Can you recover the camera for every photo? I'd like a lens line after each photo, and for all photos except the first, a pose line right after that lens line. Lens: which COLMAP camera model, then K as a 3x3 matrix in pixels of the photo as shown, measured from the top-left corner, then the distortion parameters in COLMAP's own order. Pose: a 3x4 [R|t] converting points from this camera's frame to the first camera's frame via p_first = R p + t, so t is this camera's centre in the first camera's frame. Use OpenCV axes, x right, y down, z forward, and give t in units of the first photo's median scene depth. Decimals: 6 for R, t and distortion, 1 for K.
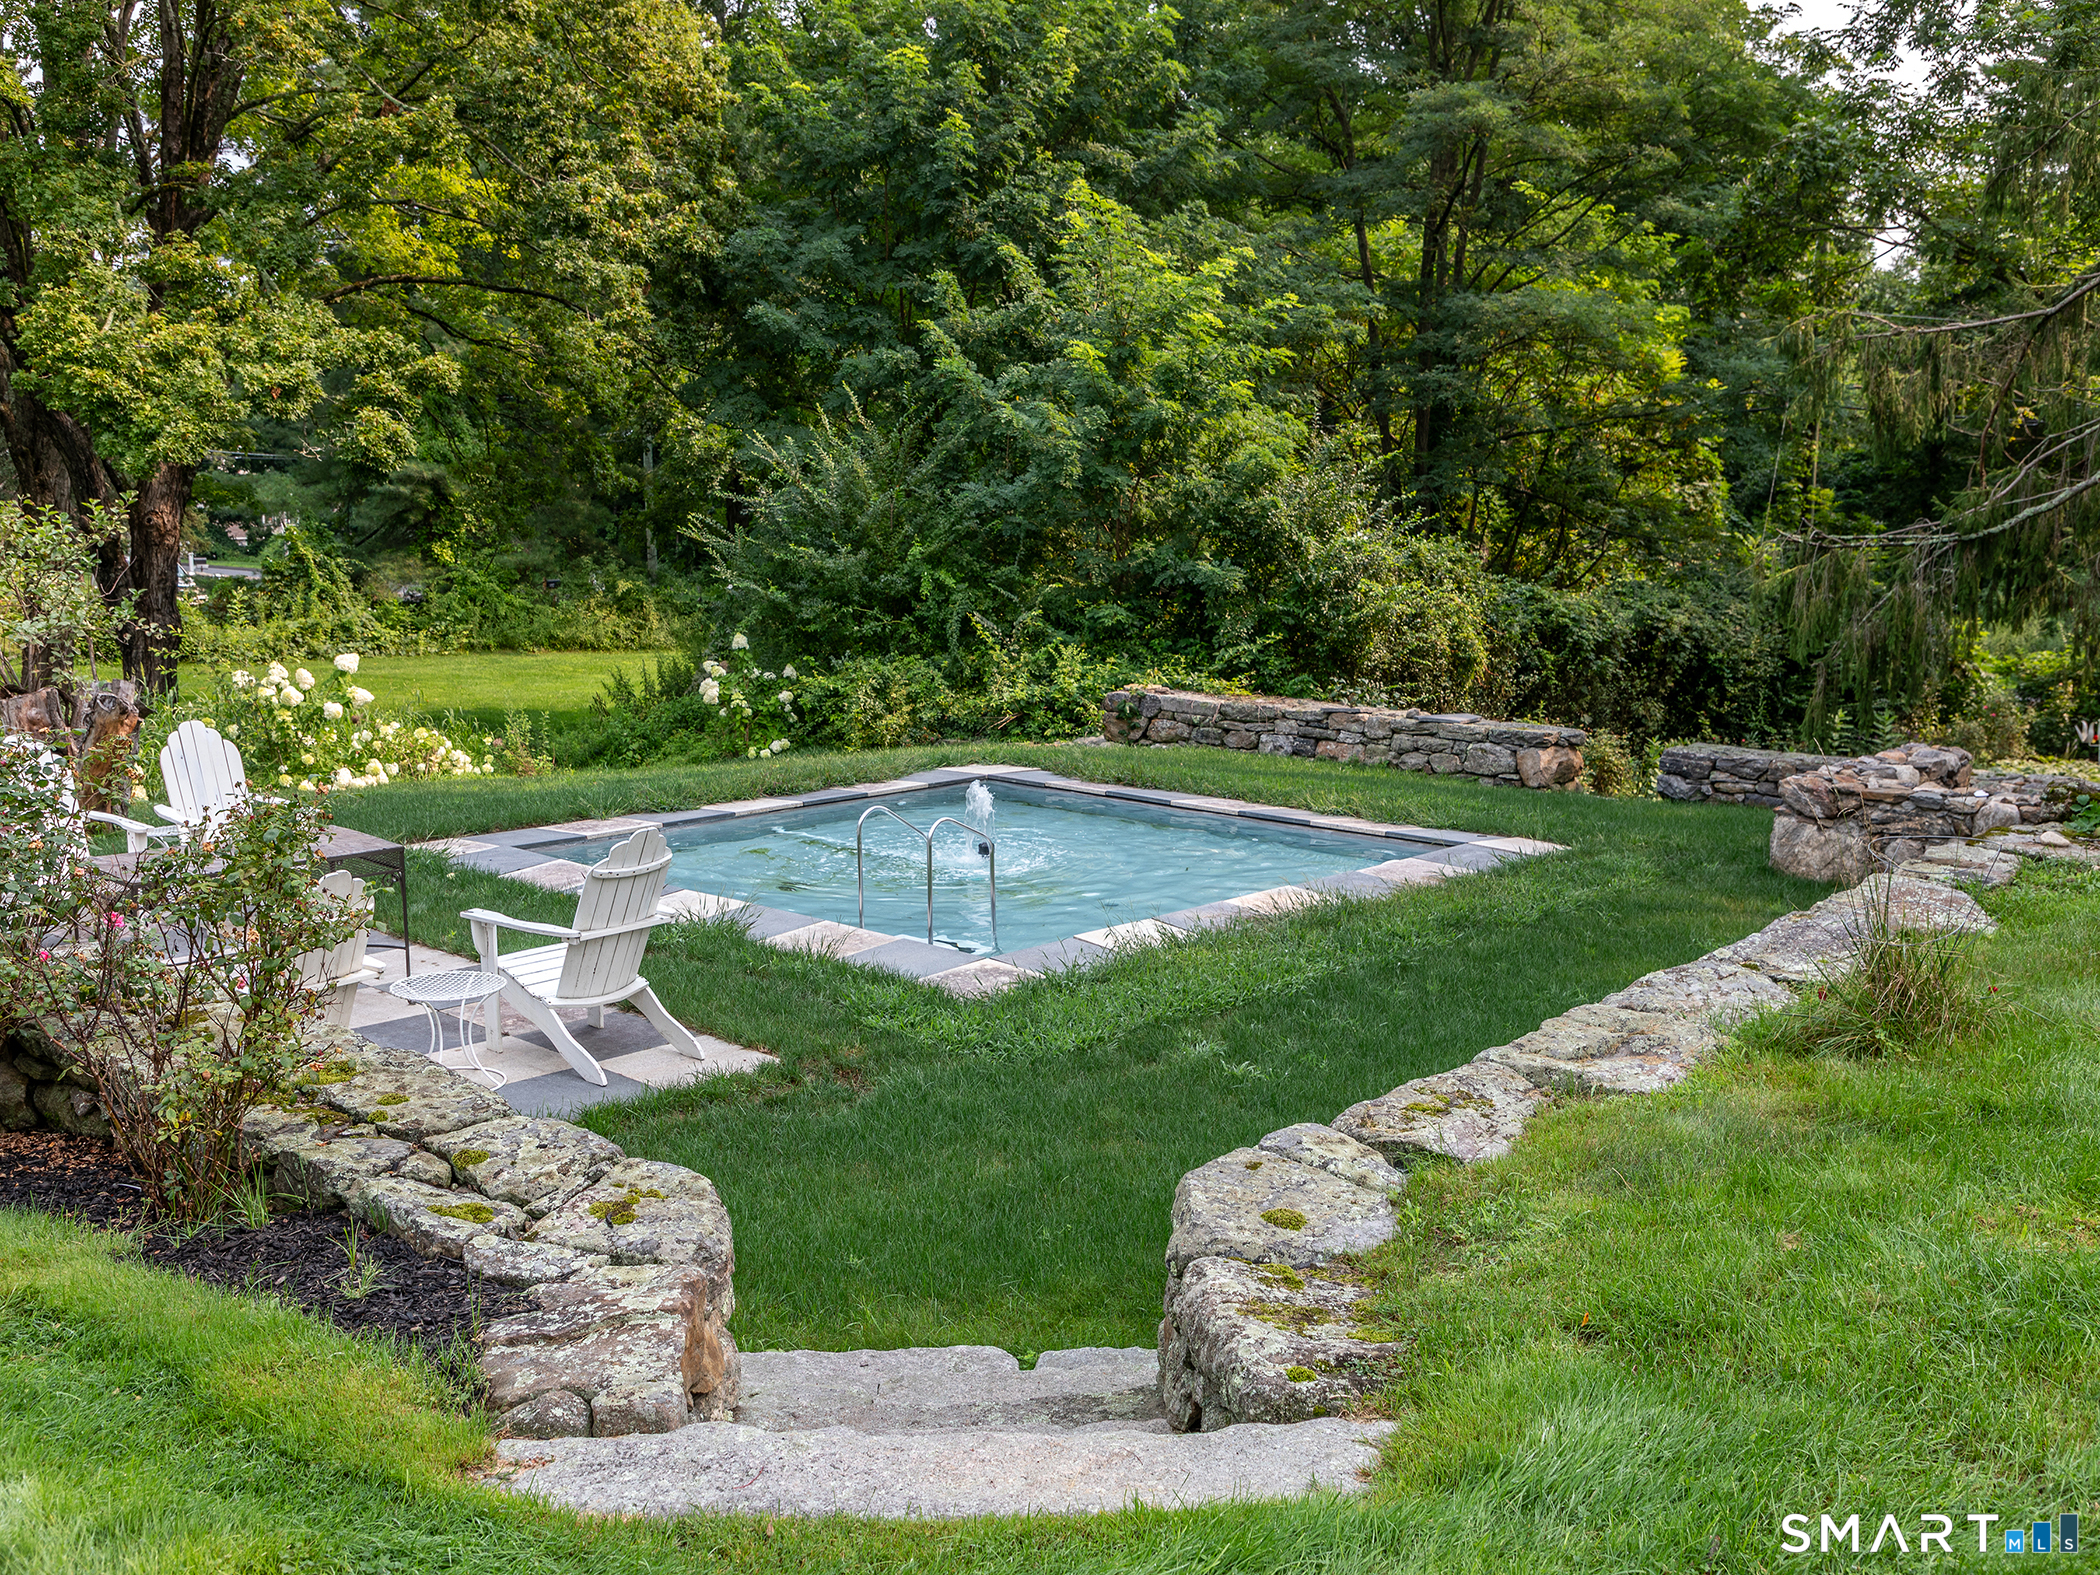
lens RADIAL K [[2033.1, 0, 1050.1], [0, 2033.1, 795.7], [0, 0, 1]] dist [-0.017768, 0.000000]
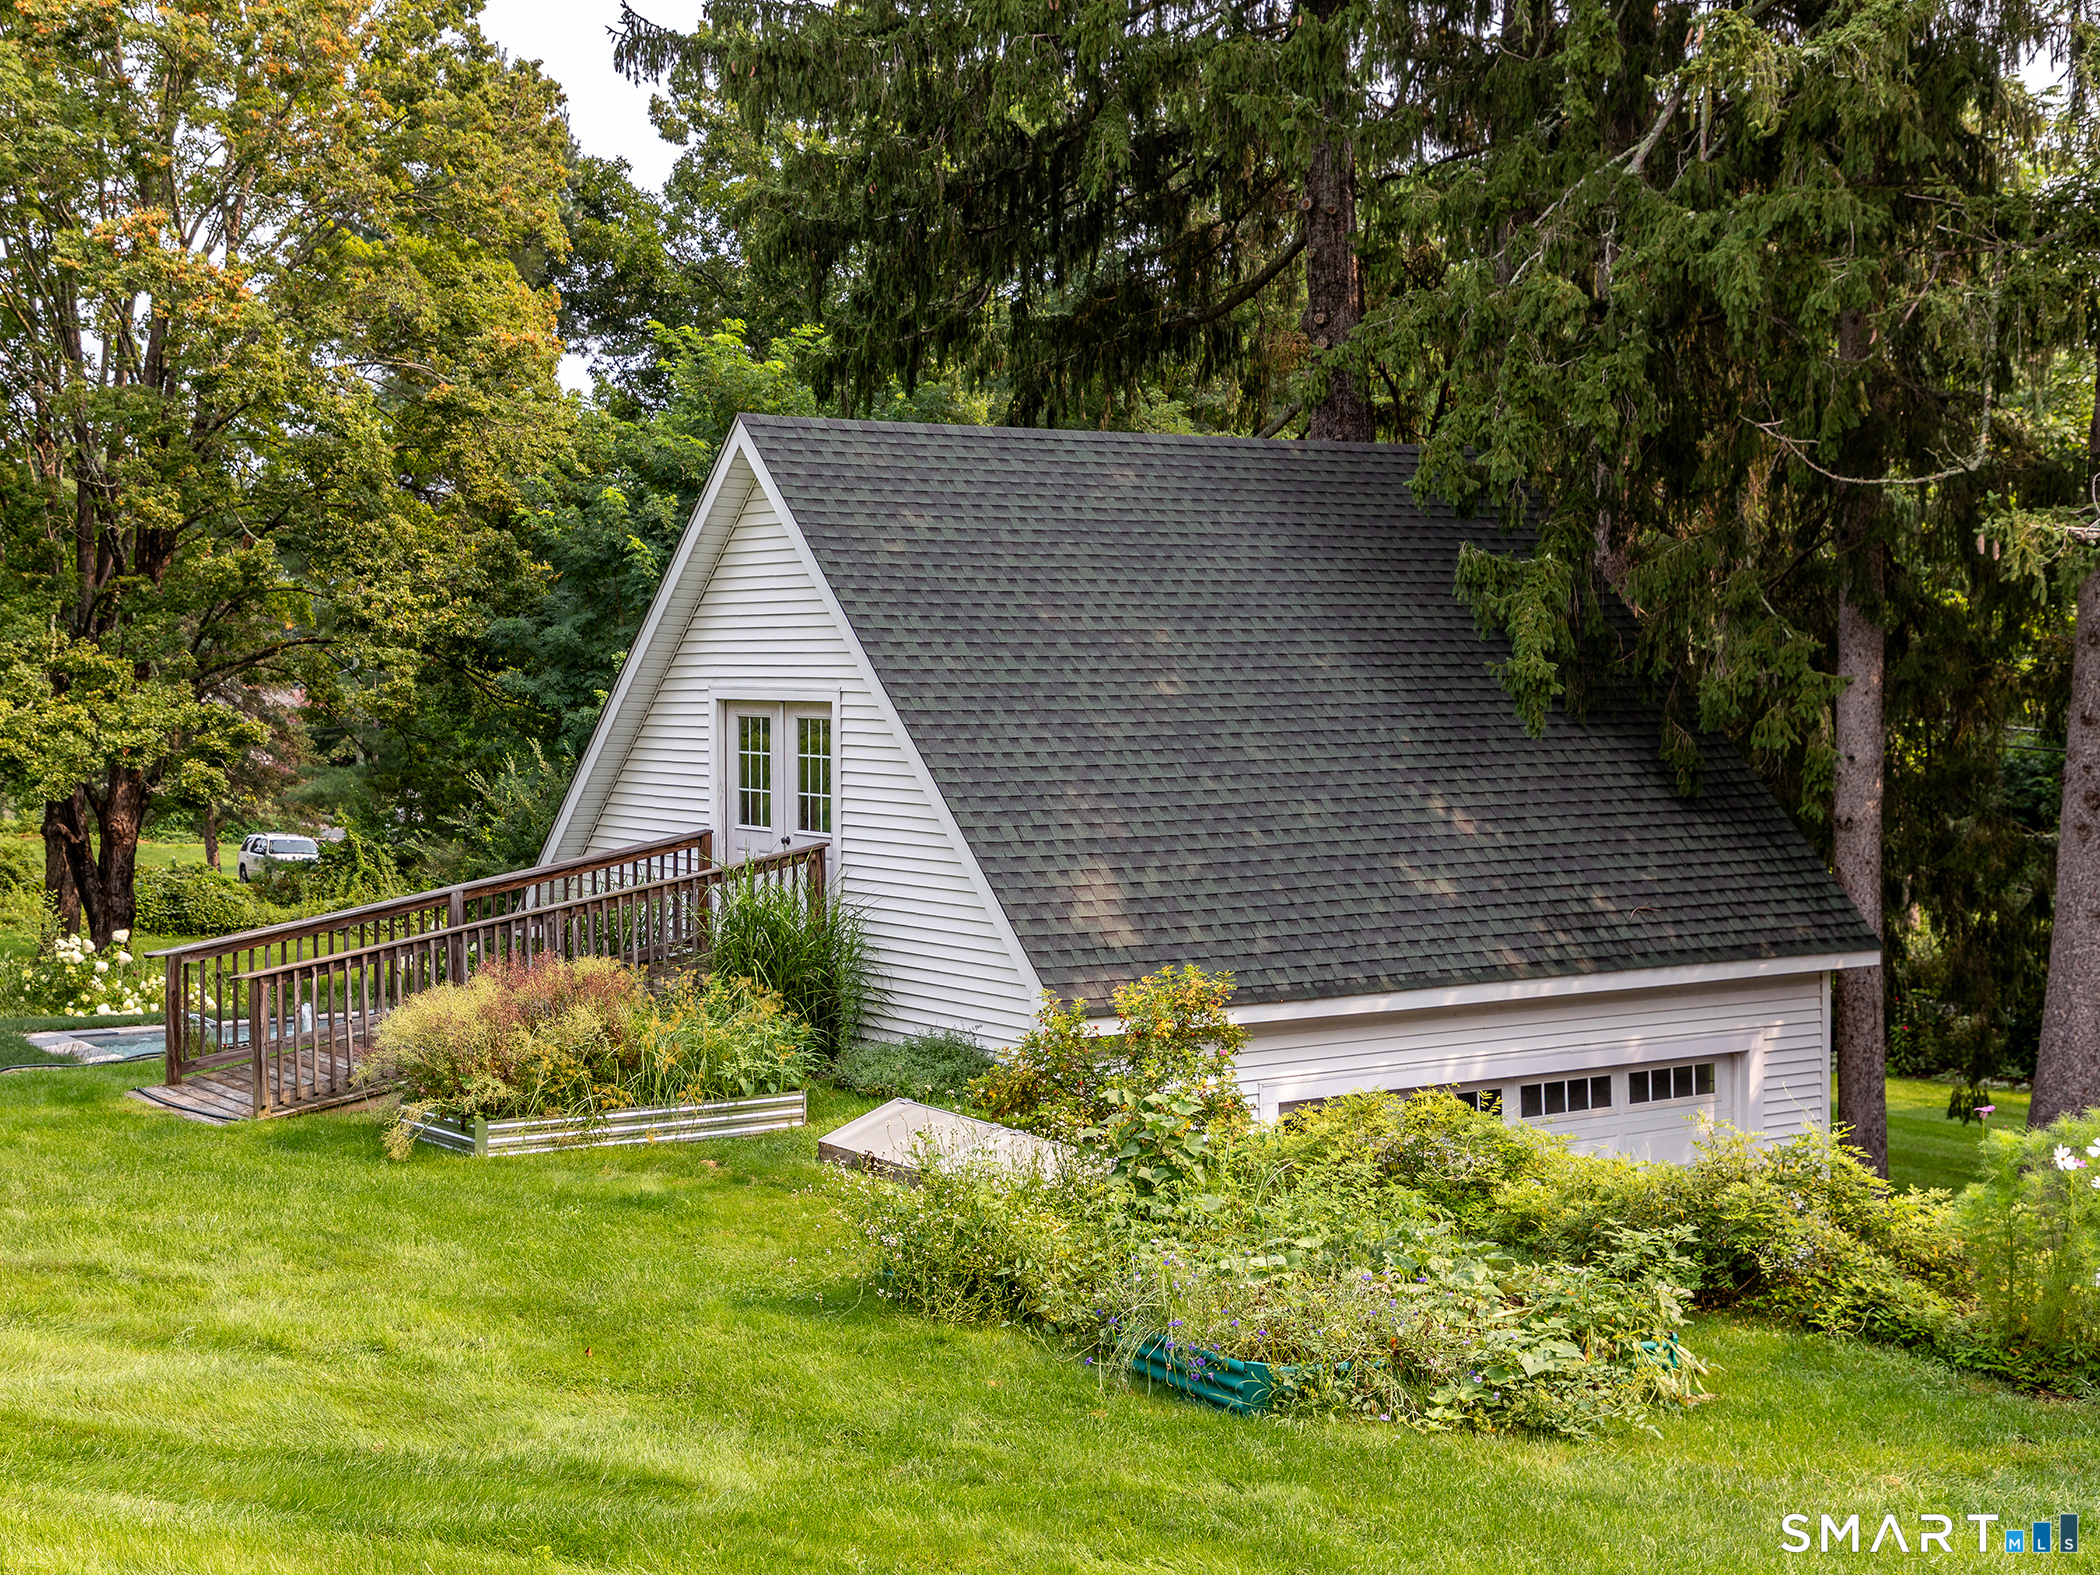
lens RADIAL K [[2861.9, 0, 1050.7], [0, 2861.9, 782.8], [0, 0, 1]] dist [0.055409, 0.000000]
pose [[0.967242, 0.003170, -0.253836, 0.767429], [-0.034805, 0.992135, -0.120236, 0.048872], [0.251458, 0.125132, 0.959745, -0.799298]]
